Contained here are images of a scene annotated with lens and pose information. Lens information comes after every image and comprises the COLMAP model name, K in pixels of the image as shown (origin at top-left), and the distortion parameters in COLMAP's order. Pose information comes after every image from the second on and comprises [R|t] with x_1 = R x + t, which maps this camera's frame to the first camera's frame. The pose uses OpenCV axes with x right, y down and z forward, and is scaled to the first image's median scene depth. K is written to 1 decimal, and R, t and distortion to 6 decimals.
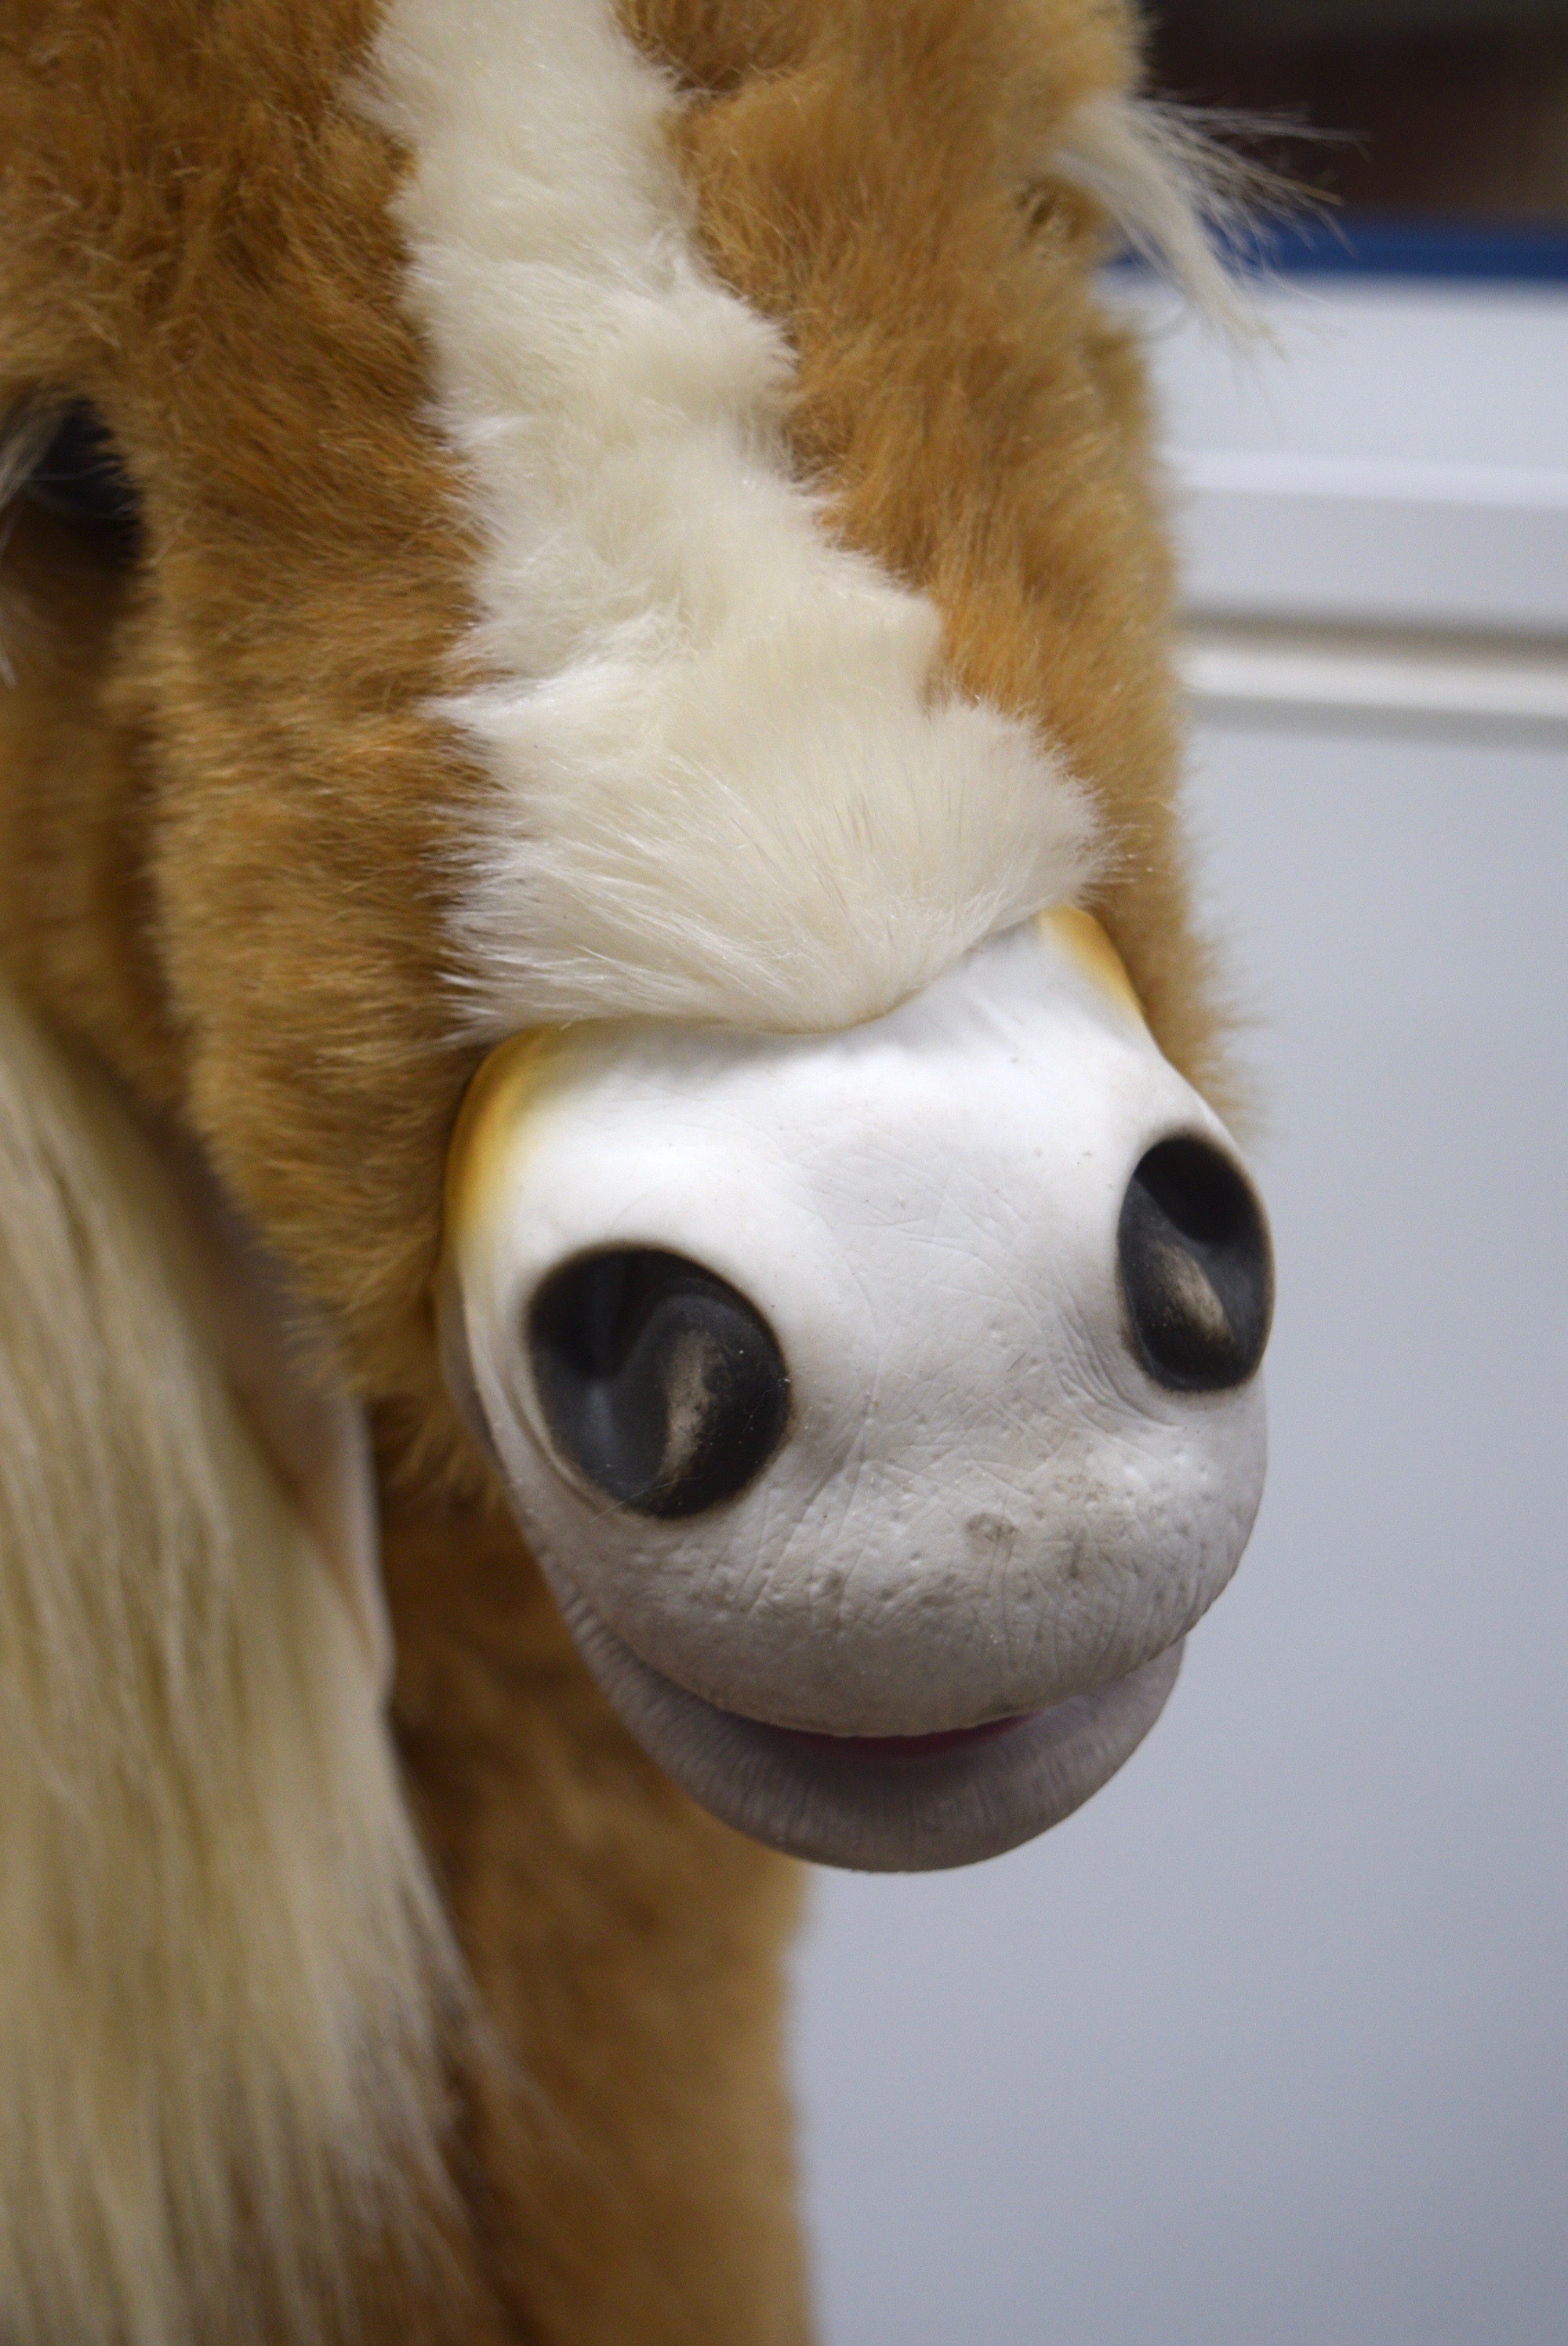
lens RADIAL K [[3959.1, 0, 786.6], [0, 3959.1, 1115.4], [0, 0, 1]] dist [-0.001591, 0.122847]
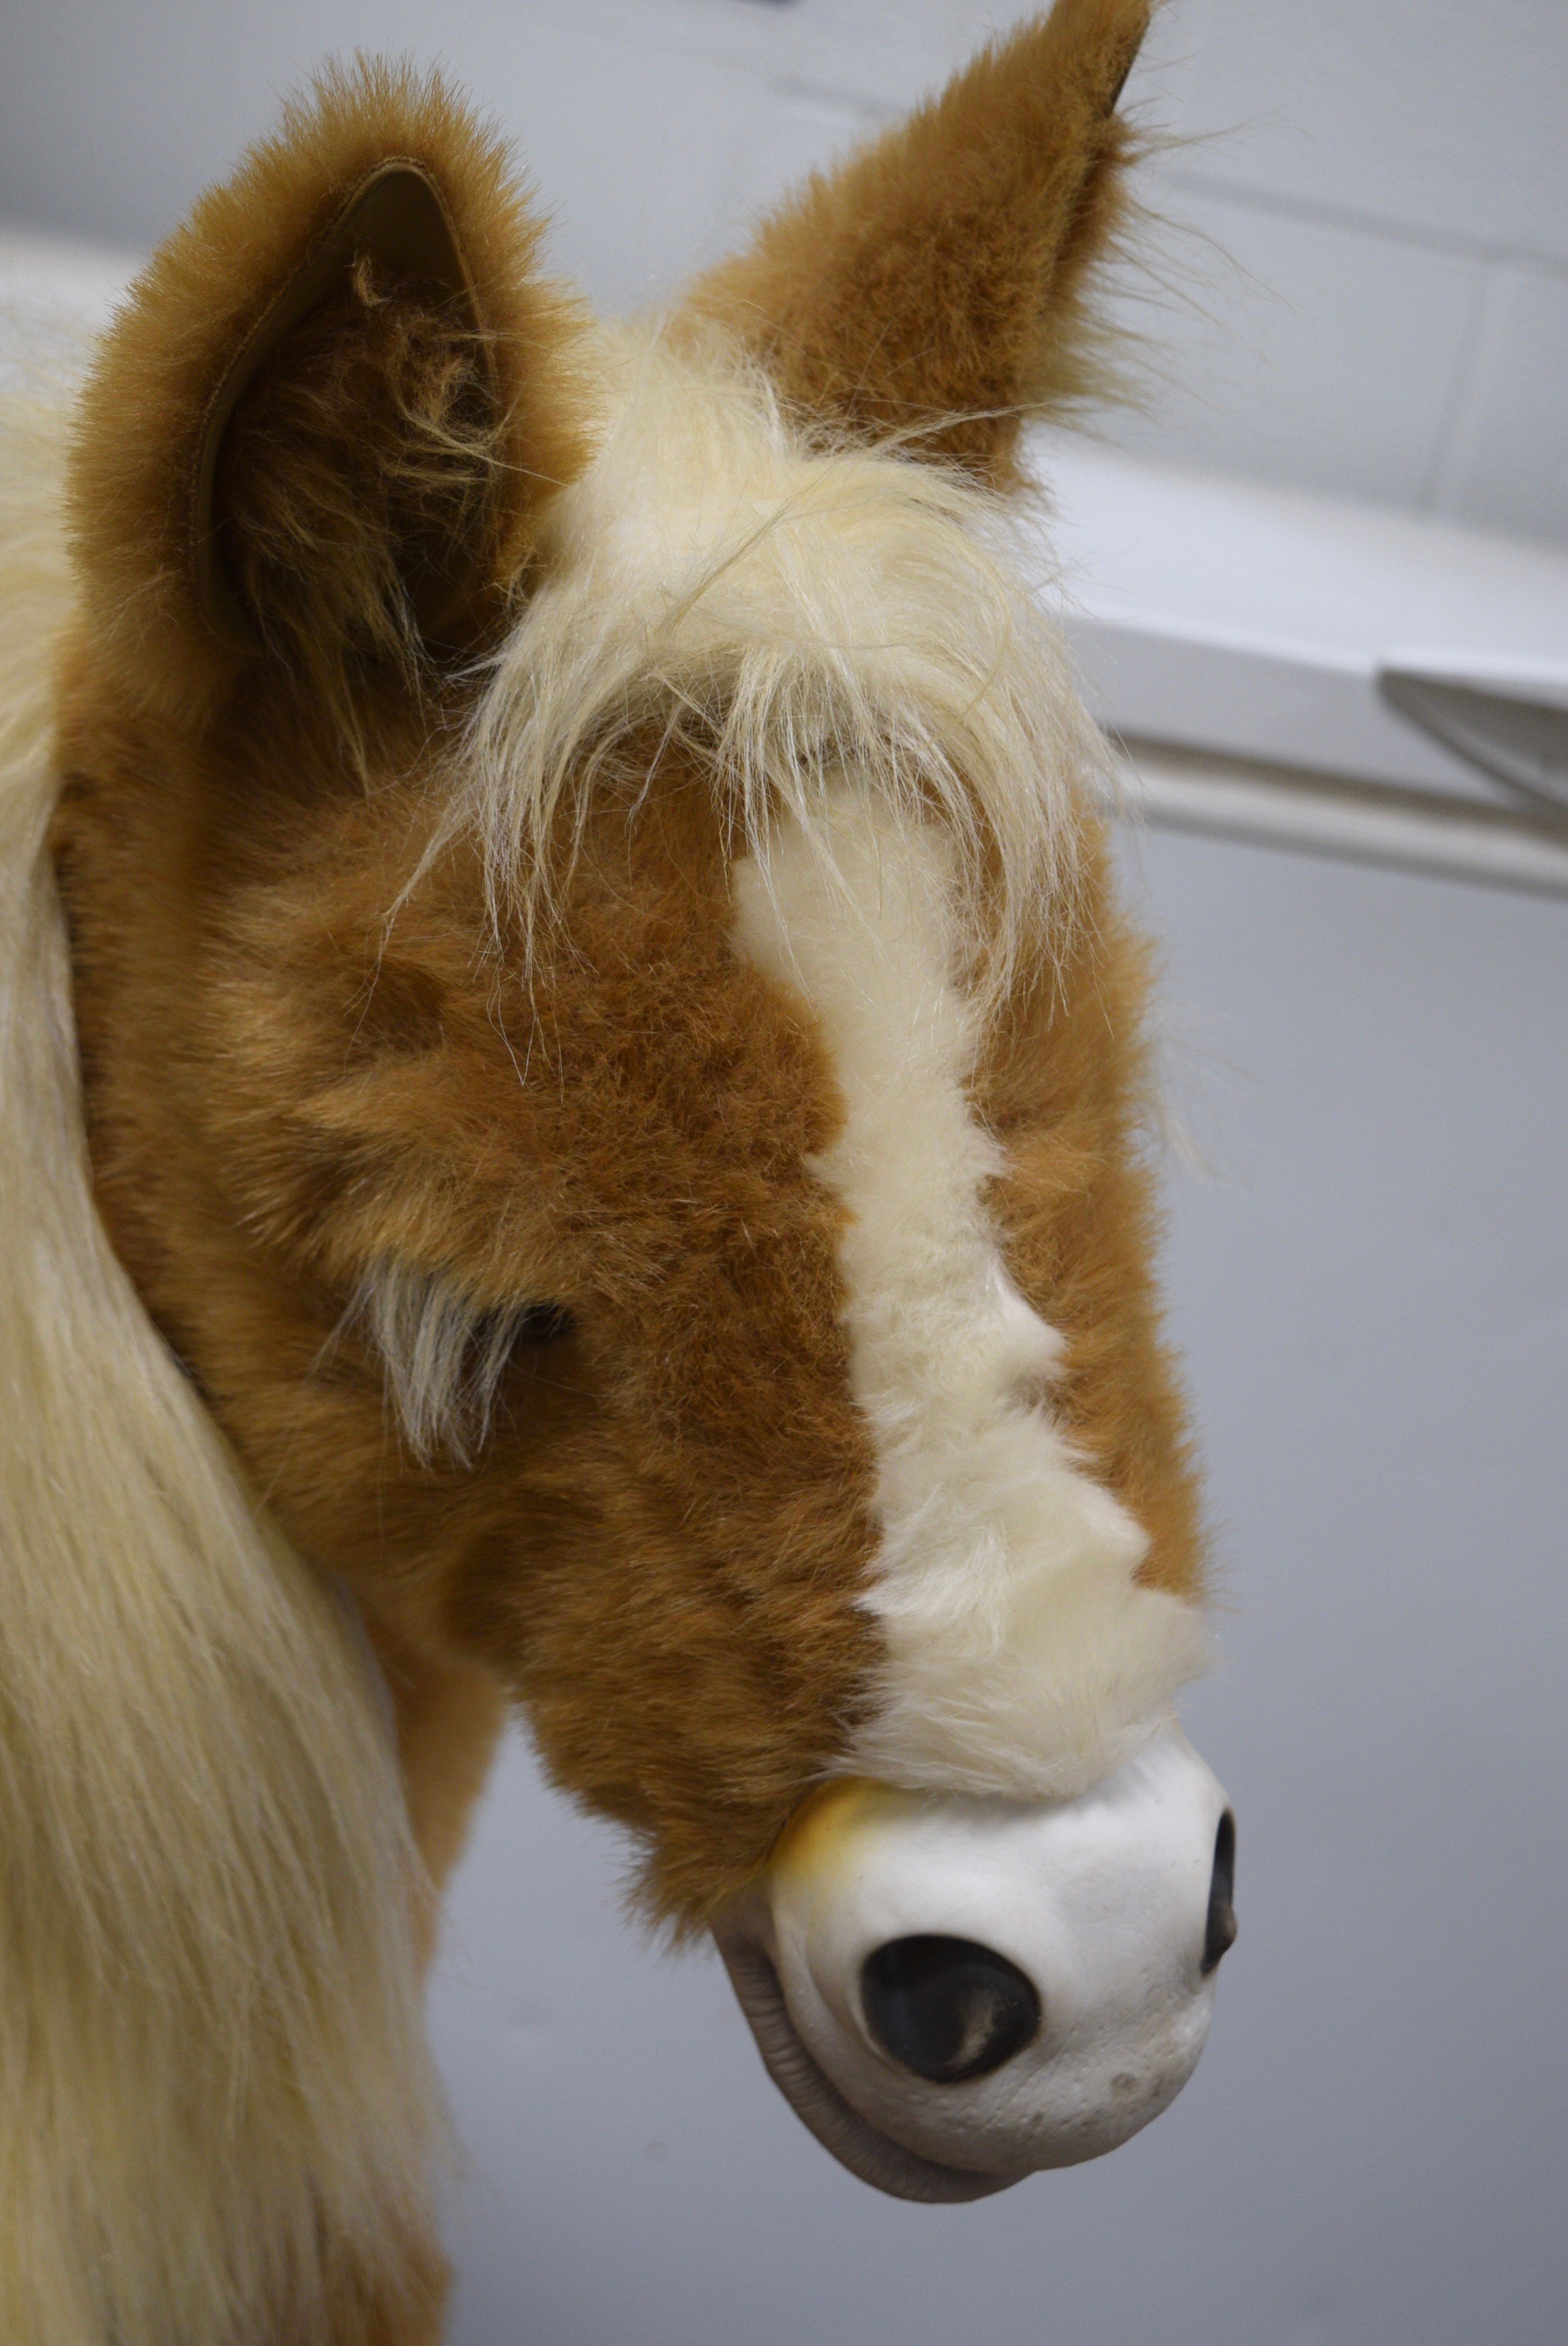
lens RADIAL K [[3959.1, 0, 786.6], [0, 3959.1, 1115.4], [0, 0, 1]] dist [-0.001591, 0.122847]
pose [[0.914754, 0.024026, 0.403295, -0.752463], [-0.129643, 0.962896, 0.236693, -0.656645], [-0.382645, -0.268800, 0.883928, -0.313606]]
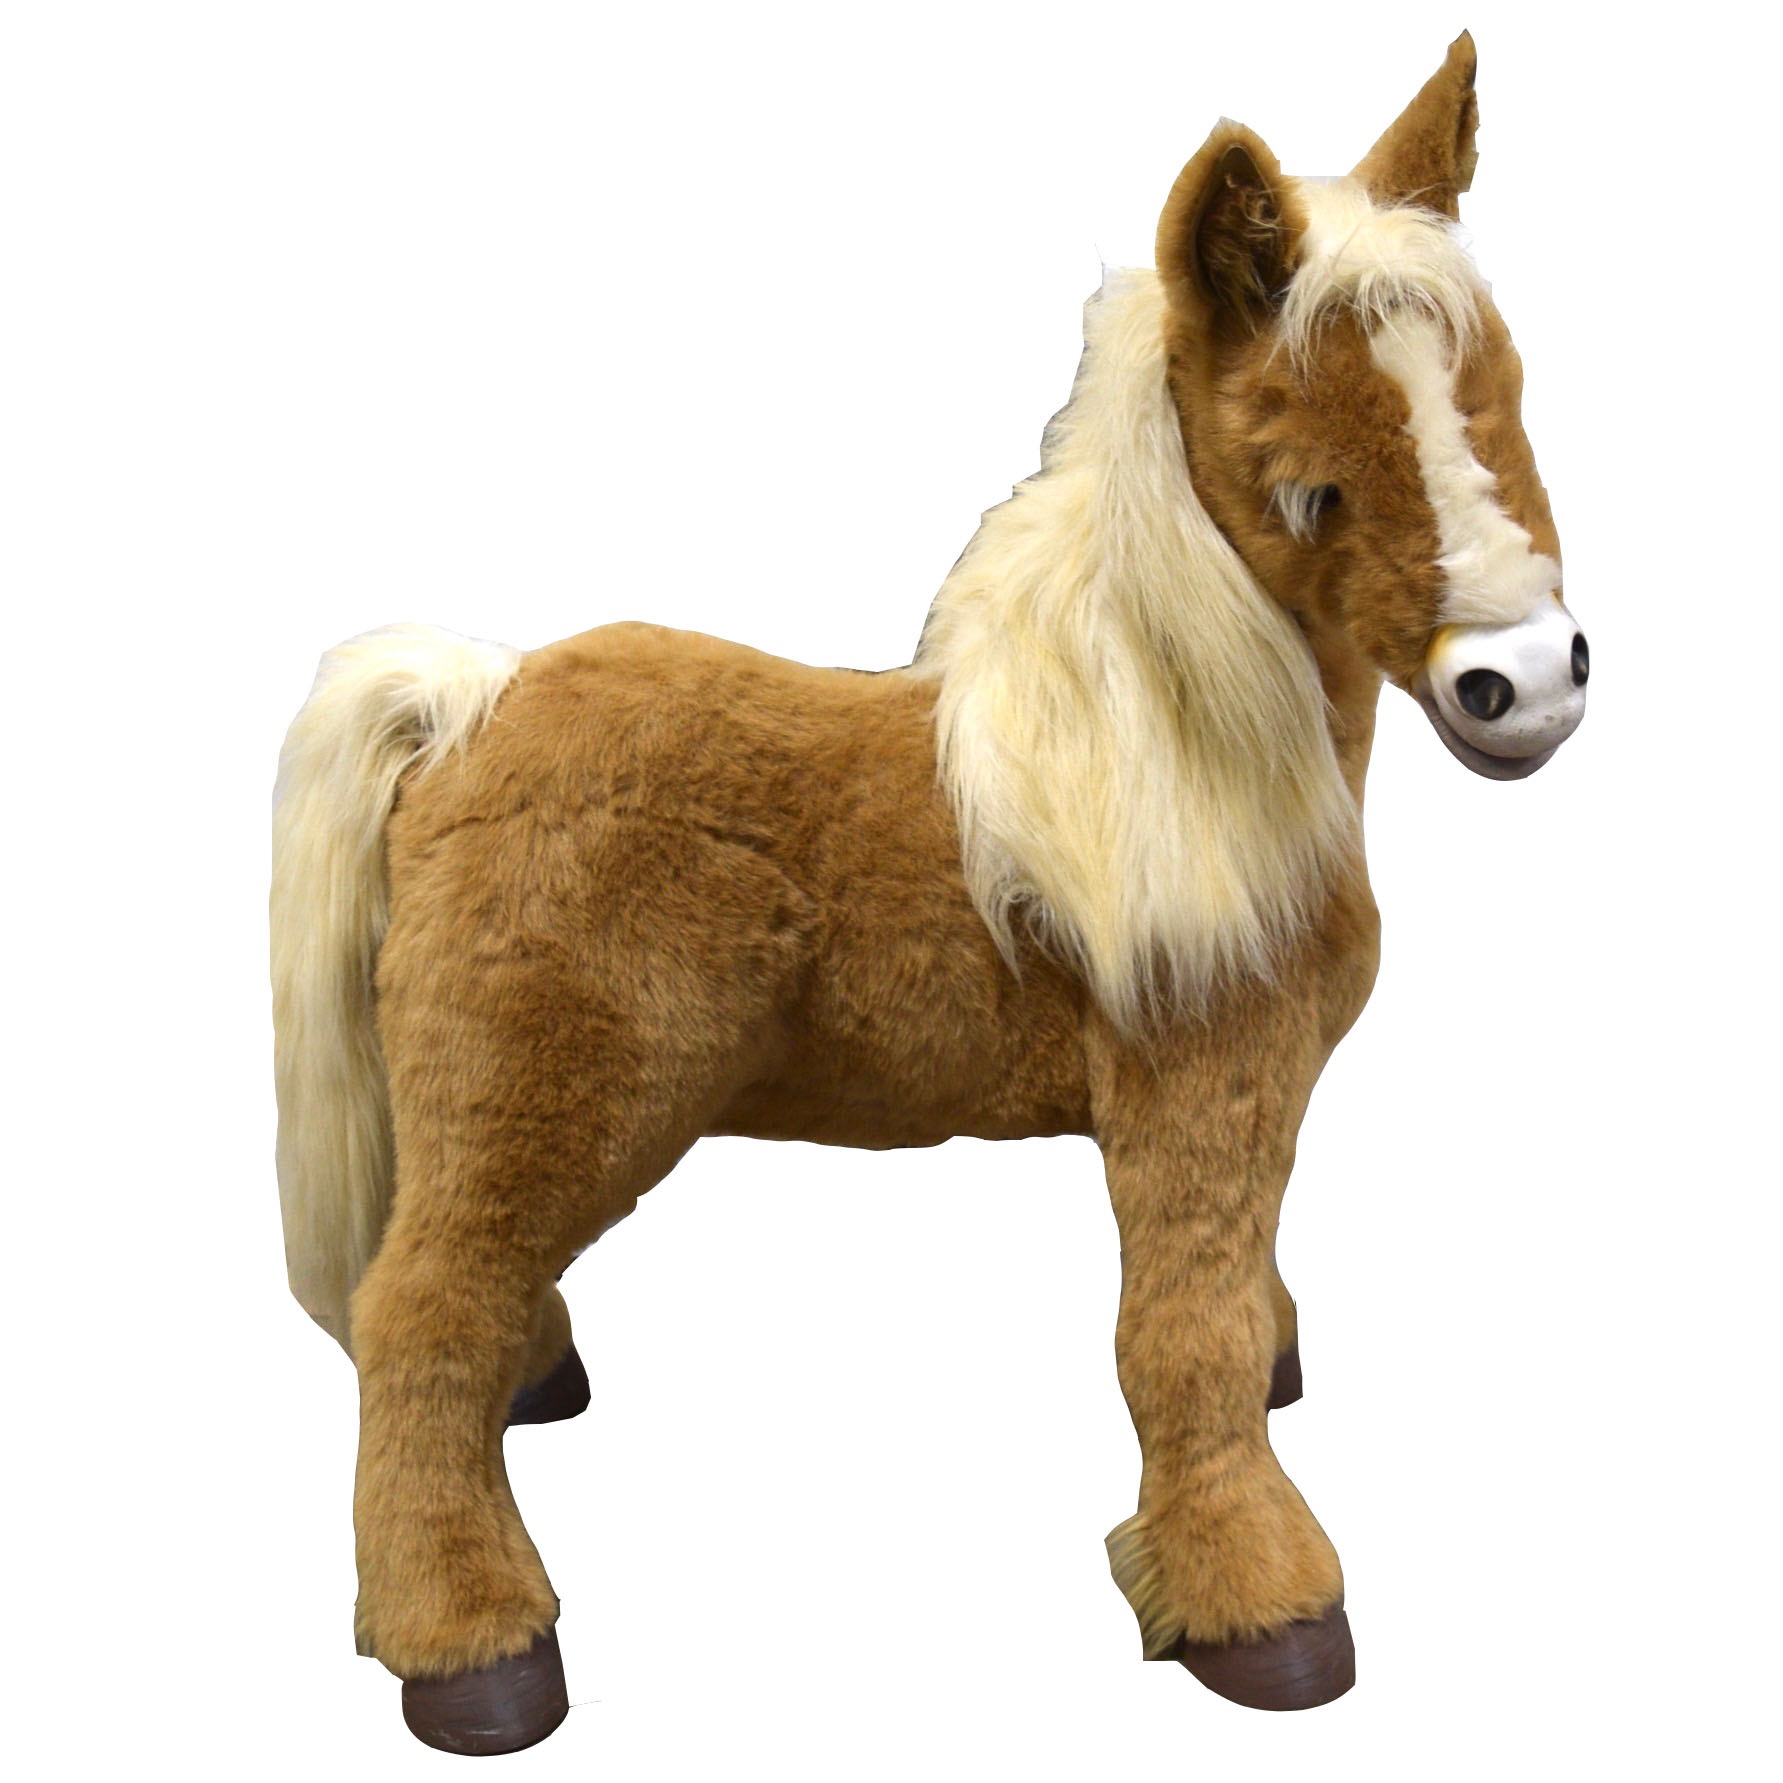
lens RADIAL K [[2680.7, 0, 891.5], [0, 2680.7, 891.5], [0, 0, 1]] dist [-0.107204, 0.080763]
pose [[0.992454, -0.087769, 0.085629, -1.099083], [0.061672, 0.960859, 0.270086, -0.657776], [-0.105982, -0.262767, 0.959021, -2.263218]]
